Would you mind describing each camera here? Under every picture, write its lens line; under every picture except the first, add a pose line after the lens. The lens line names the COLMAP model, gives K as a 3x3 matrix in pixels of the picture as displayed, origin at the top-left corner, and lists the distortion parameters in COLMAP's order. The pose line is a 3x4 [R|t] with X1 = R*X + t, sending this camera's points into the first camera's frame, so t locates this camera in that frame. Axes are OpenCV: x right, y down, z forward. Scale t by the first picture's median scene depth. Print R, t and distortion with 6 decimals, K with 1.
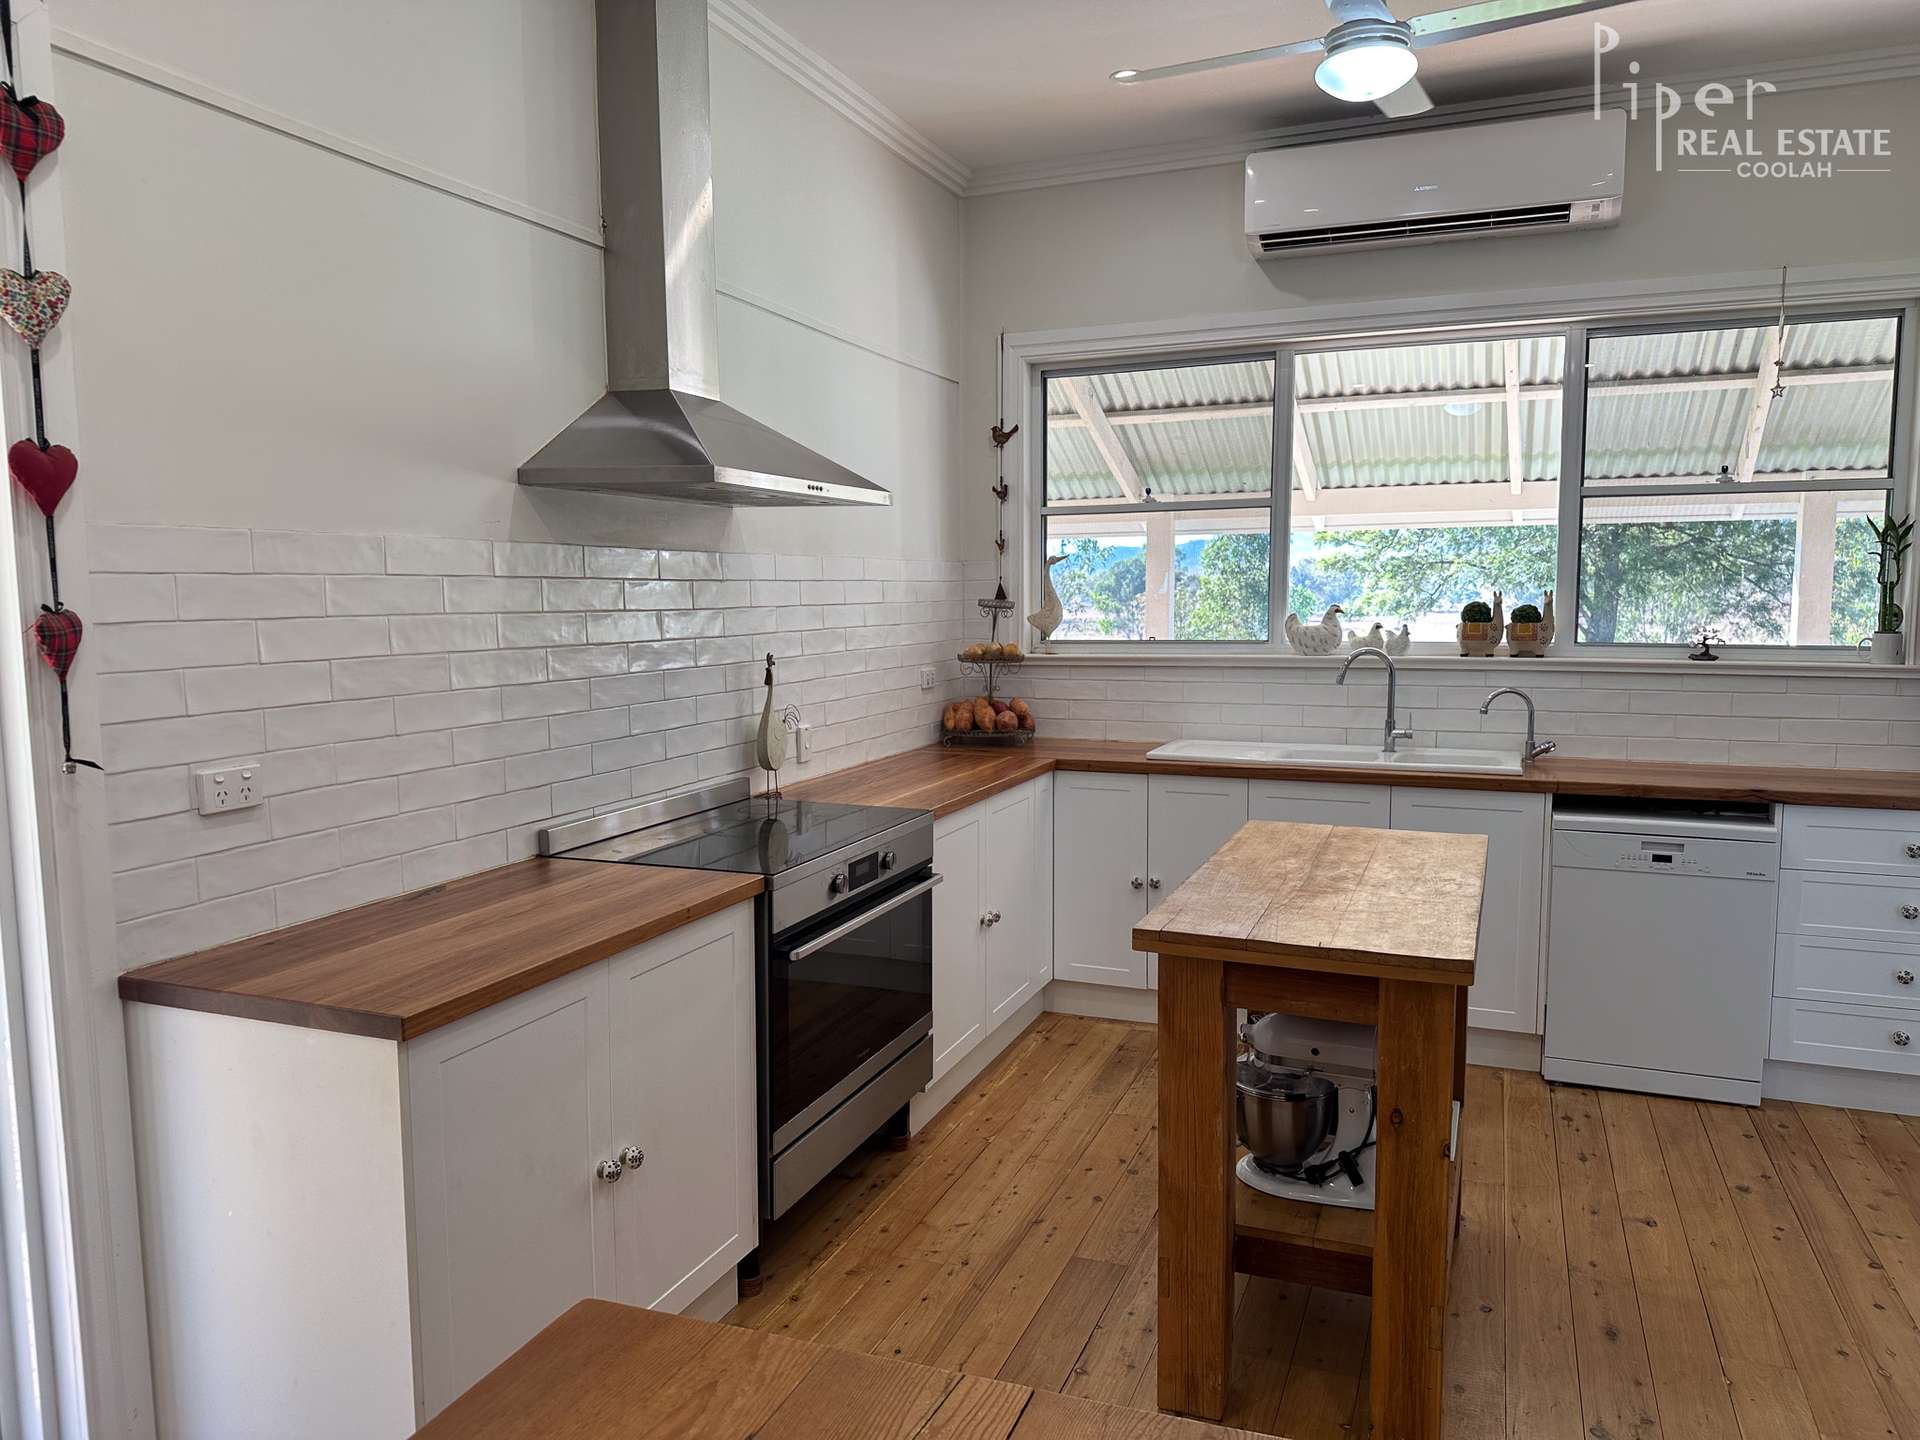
lens RADIAL K [[1325.1, 0, 960.0], [0, 1325.1, 720.0], [0, 0, 1]] dist [0.110129, -0.158222]
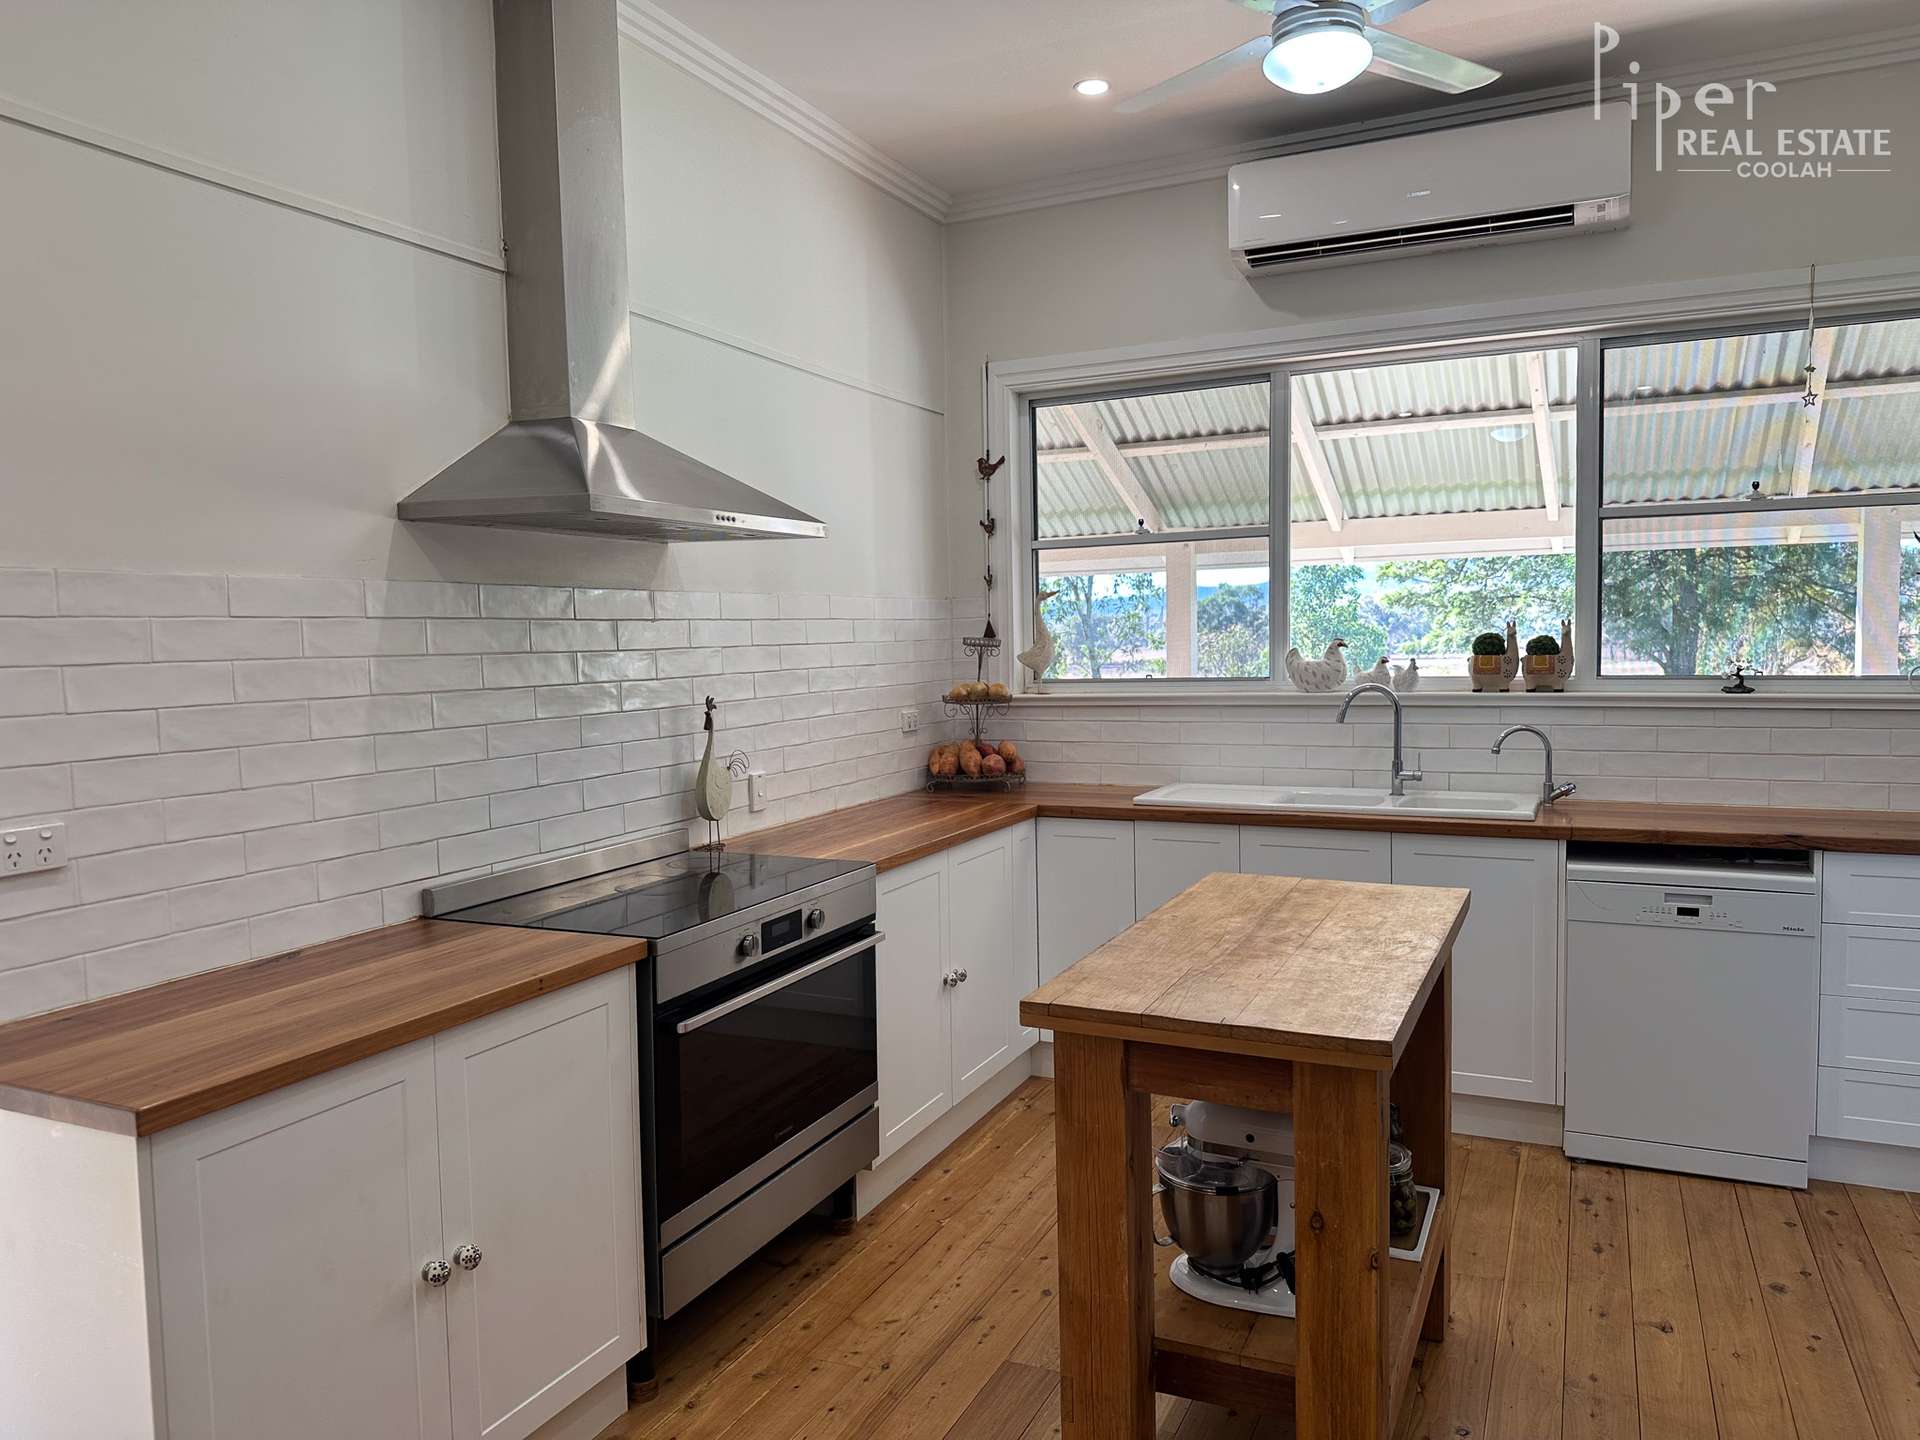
lens RADIAL K [[1330.8, 0, 960.0], [0, 1330.8, 720.0], [0, 0, 1]] dist [0.081330, -0.104686]
pose [[0.998408, -0.011080, -0.055309, 0.083550], [0.009262, 0.999412, -0.033009, -0.000623], [0.055642, 0.032444, 0.997924, 0.063195]]
